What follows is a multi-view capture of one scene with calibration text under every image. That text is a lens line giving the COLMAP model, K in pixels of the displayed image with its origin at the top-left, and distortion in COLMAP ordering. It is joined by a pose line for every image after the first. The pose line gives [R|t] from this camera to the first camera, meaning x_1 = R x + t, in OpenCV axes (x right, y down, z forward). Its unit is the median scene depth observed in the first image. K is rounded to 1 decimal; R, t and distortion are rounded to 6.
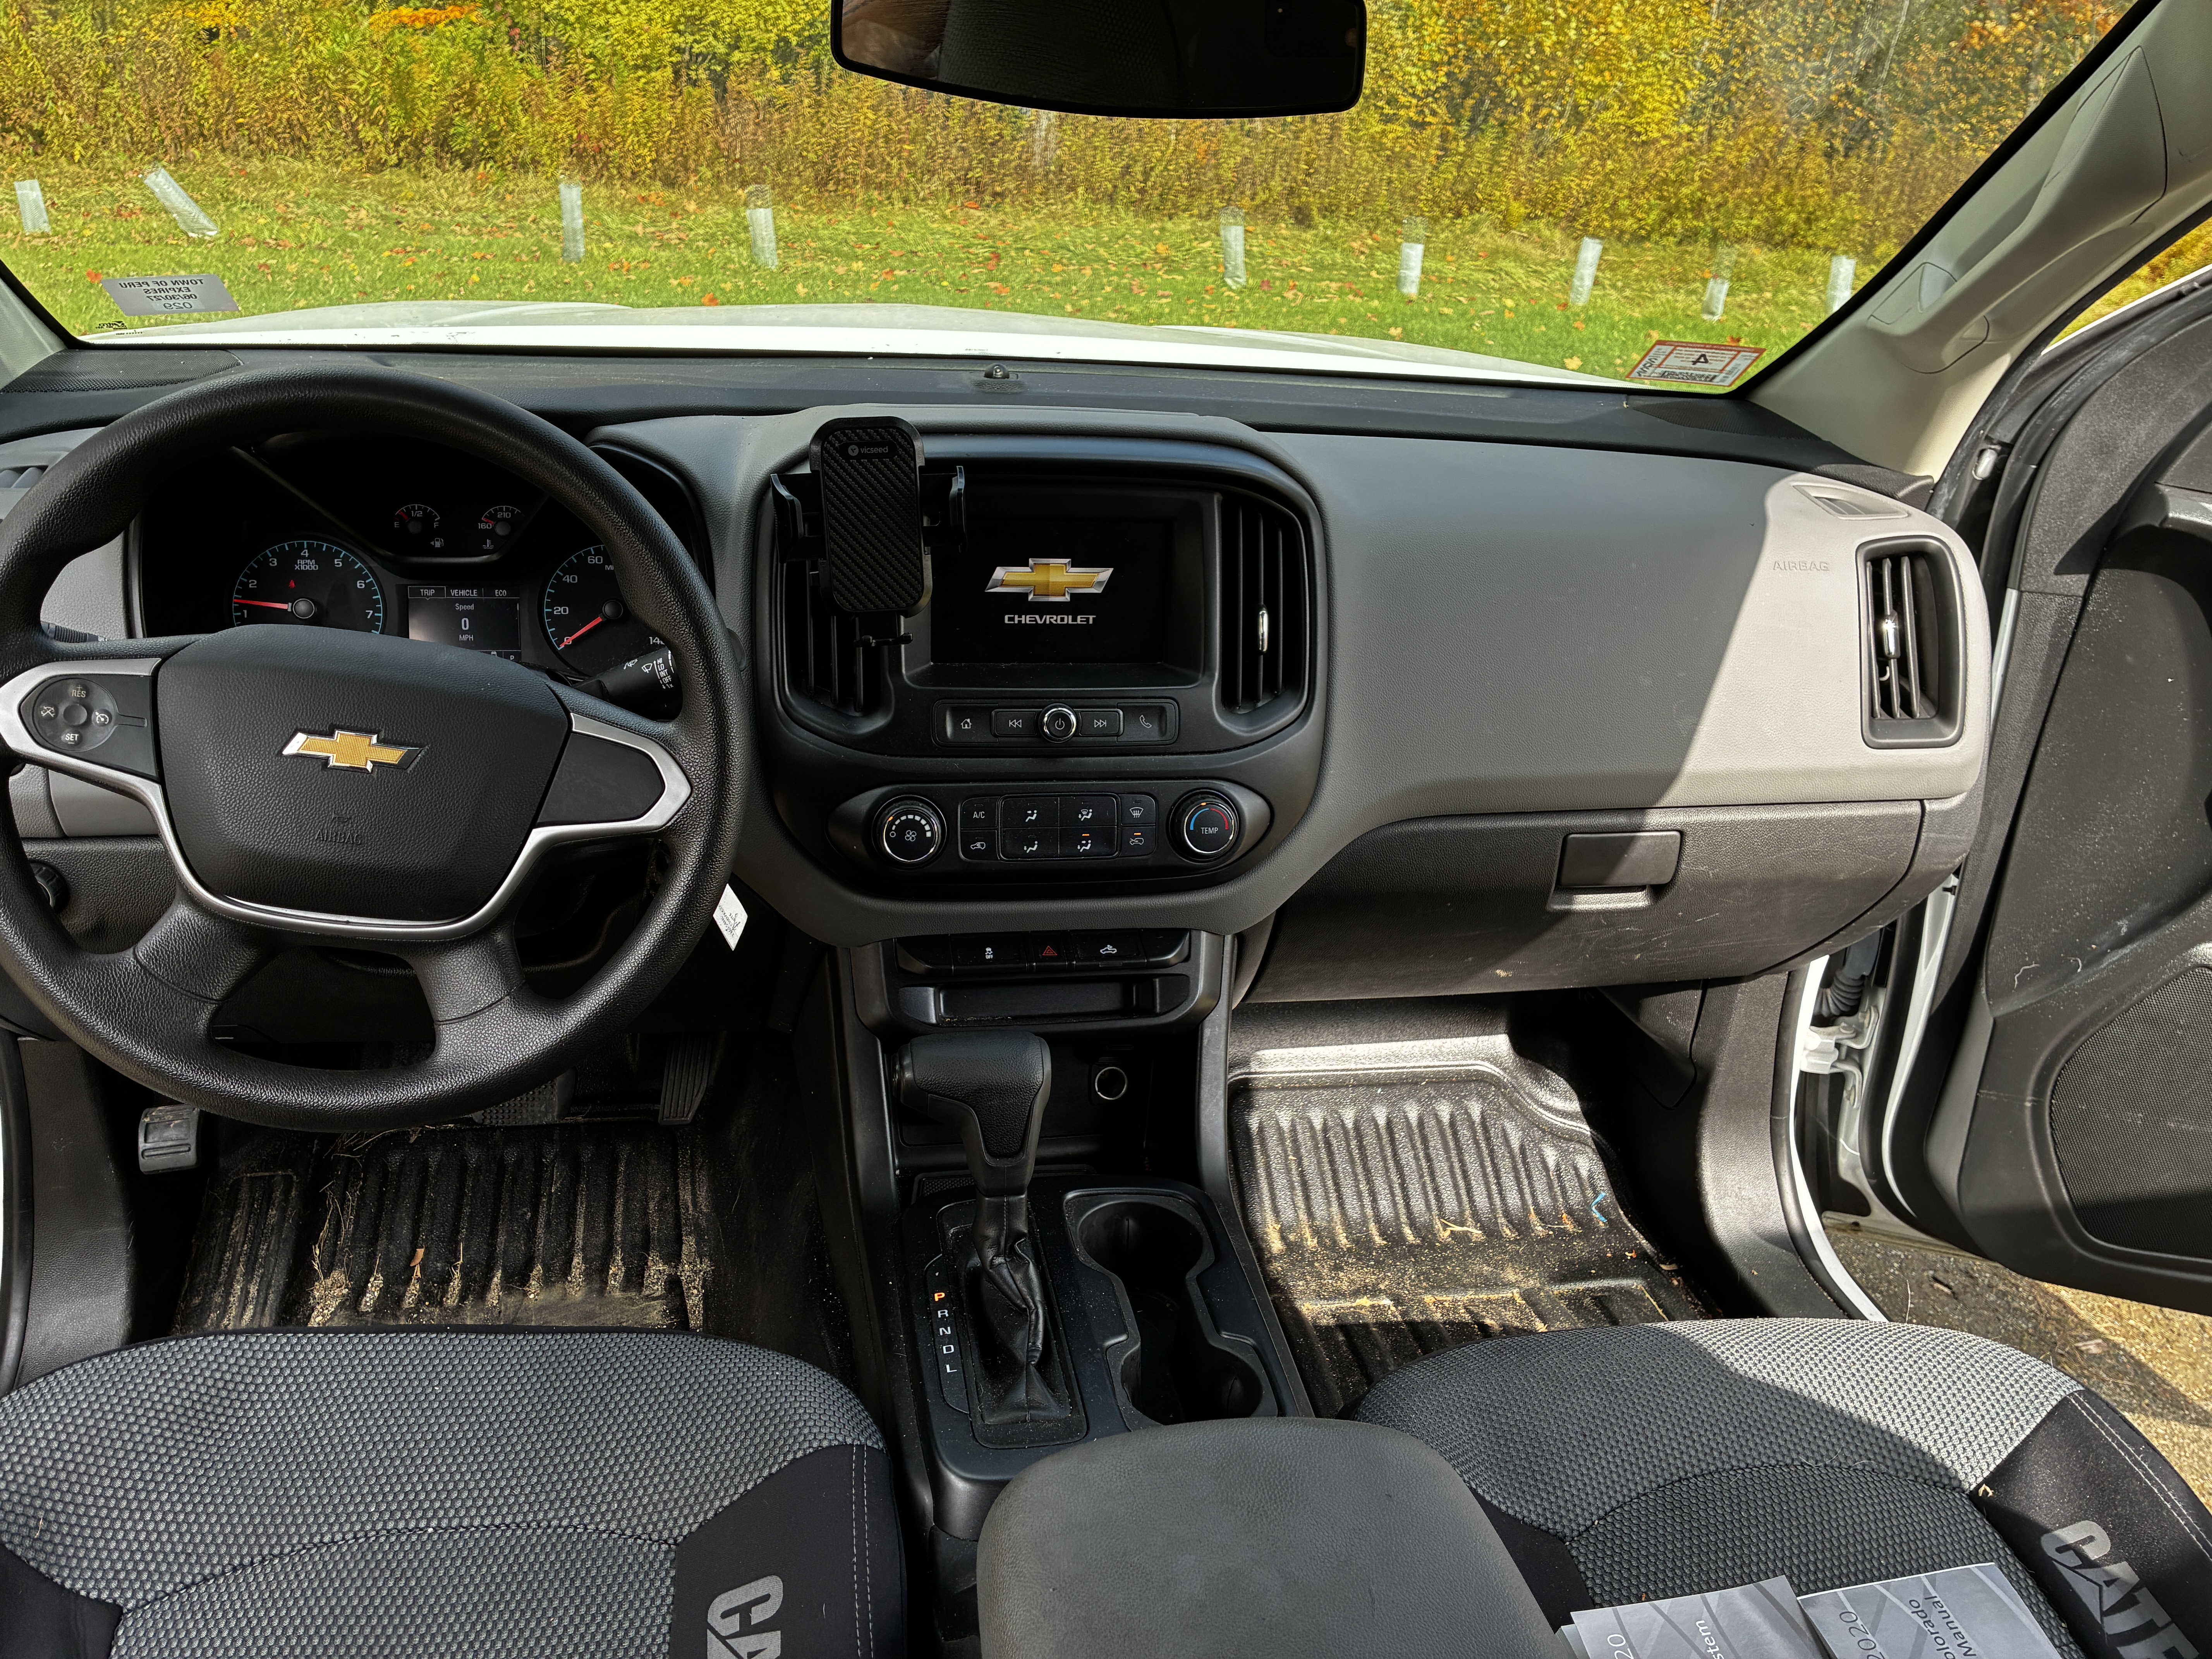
lens RADIAL K [[1656.8, 0, 1103.7], [0, 1656.8, 831.7], [0, 0, 1]] dist [0.010300, -0.000022]
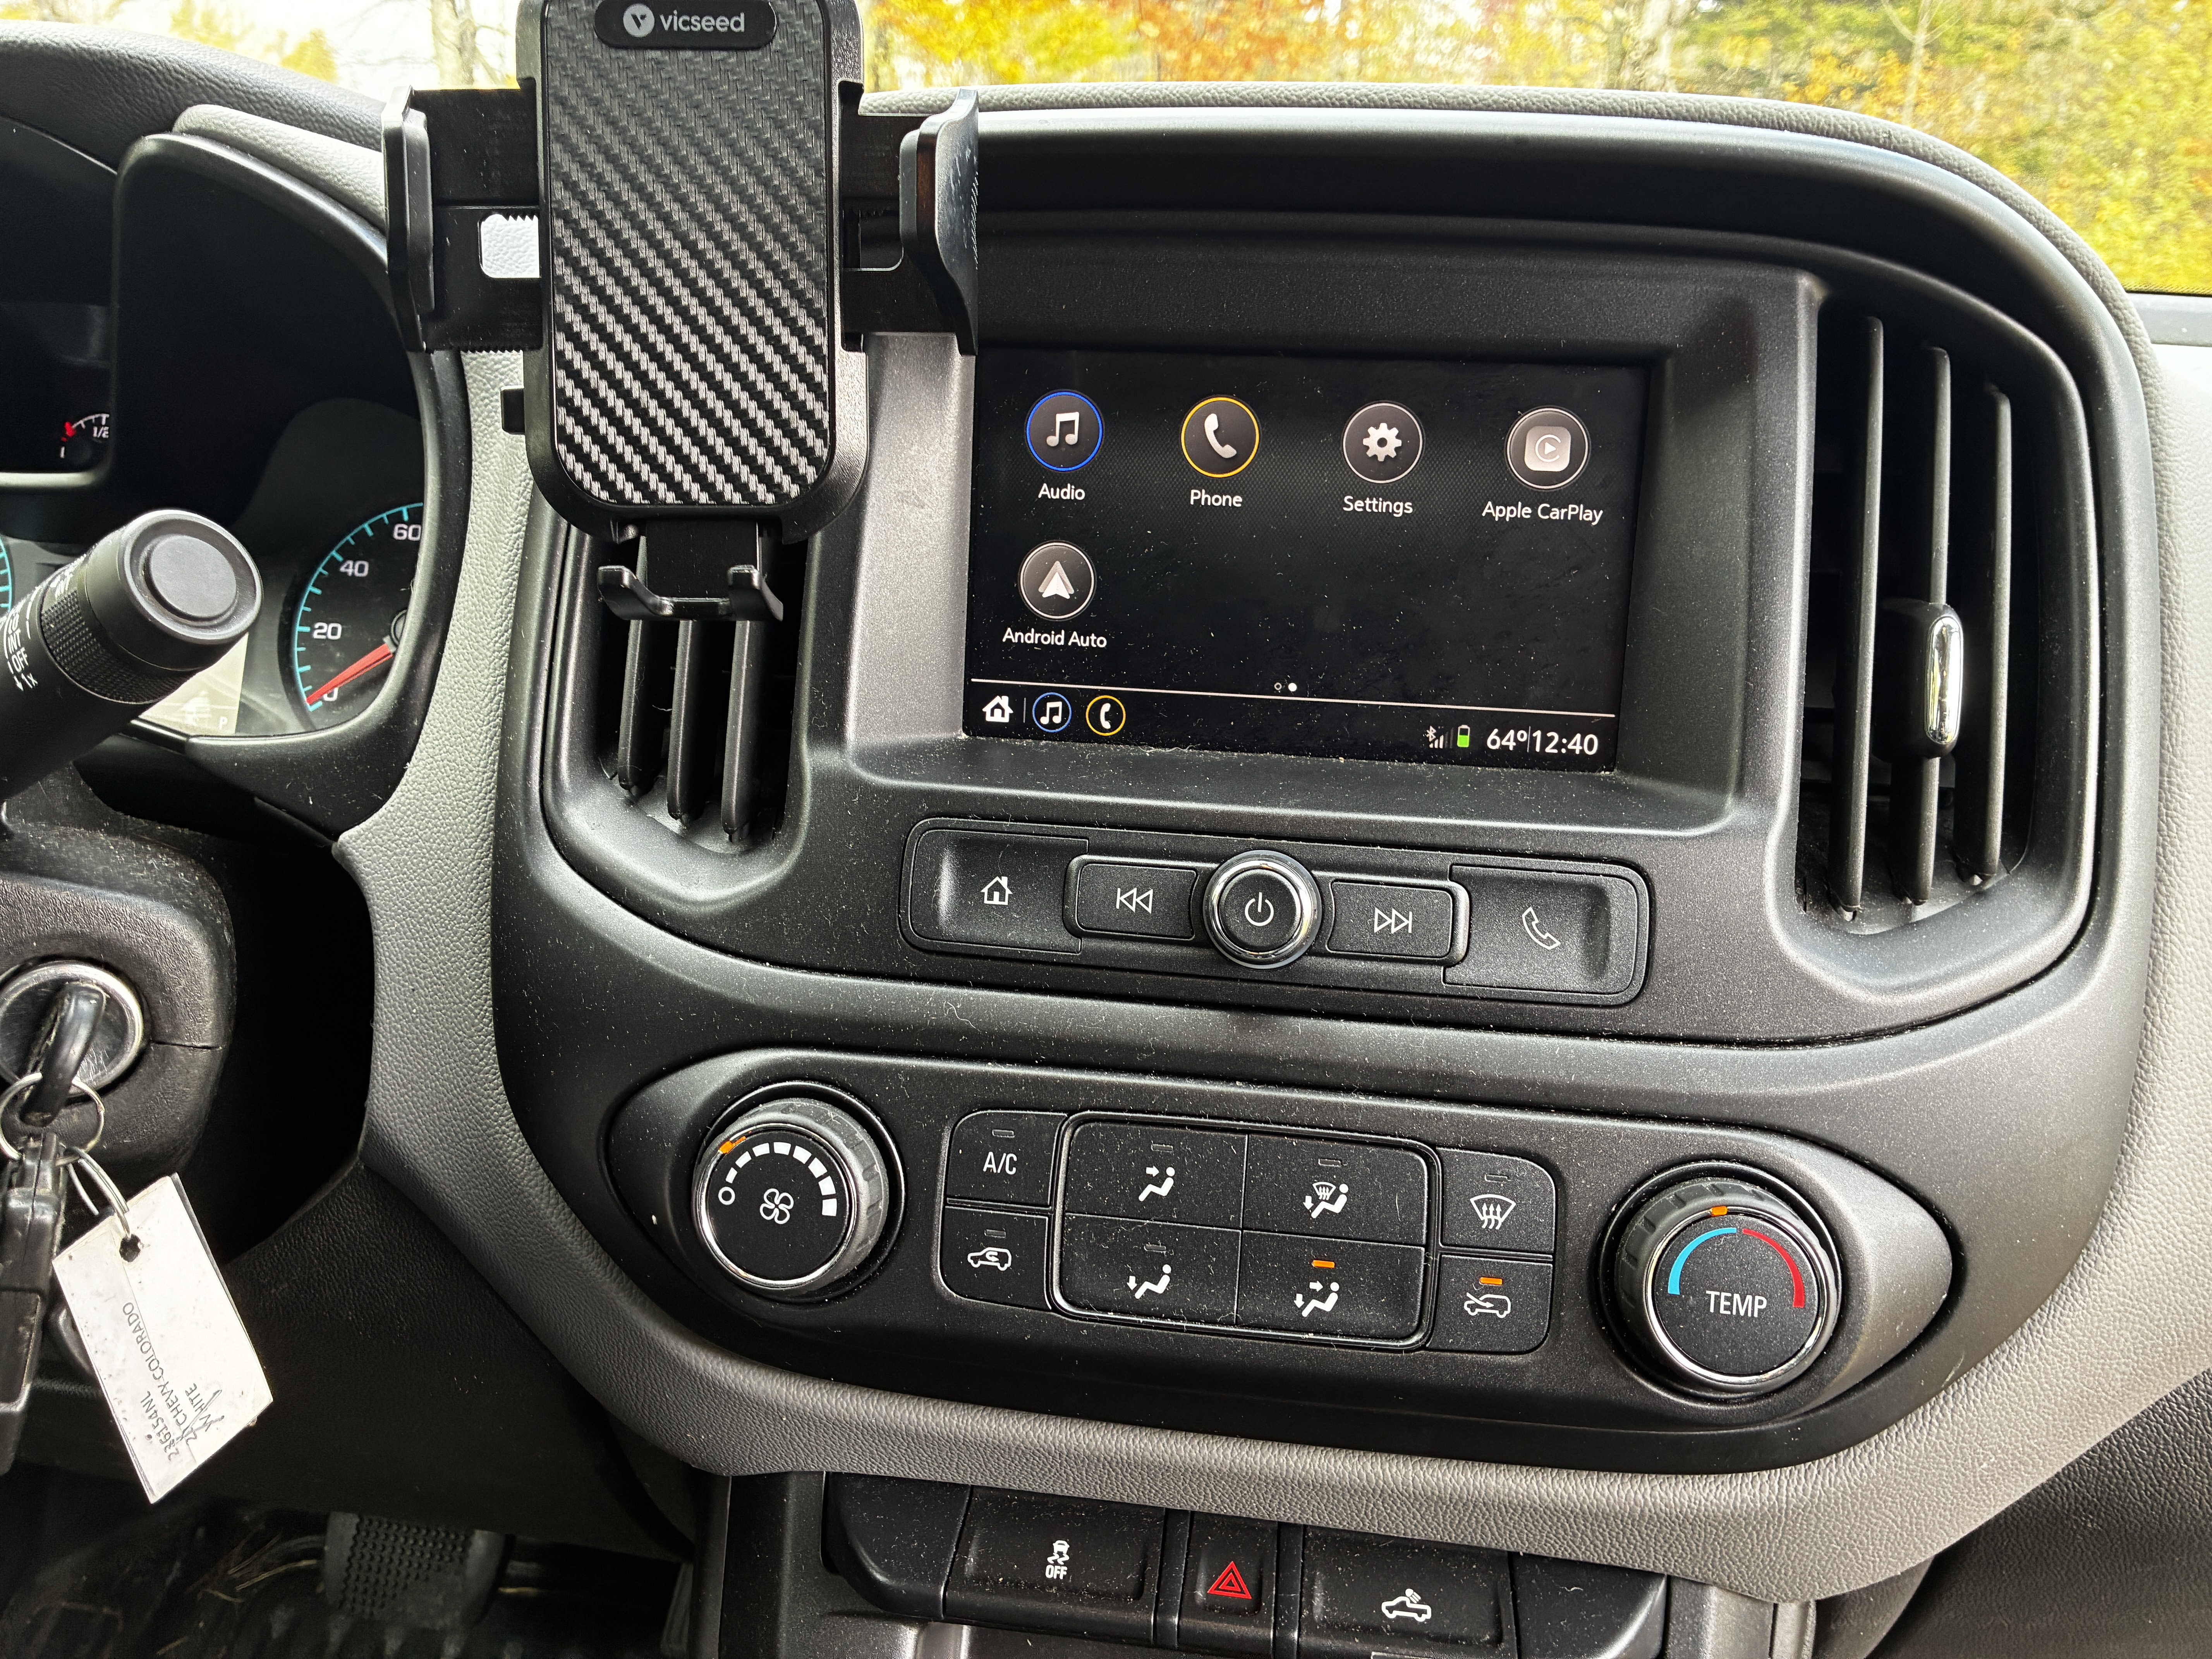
lens RADIAL K [[1656.8, 0, 1103.4], [0, 1656.8, 820.4], [0, 0, 1]] dist [0.010300, -0.000022]
pose [[0.946806, 0.048461, -0.318135, 0.046340], [-0.105556, 0.980669, -0.164762, -0.024482], [0.304001, 0.189579, 0.933618, 0.662828]]
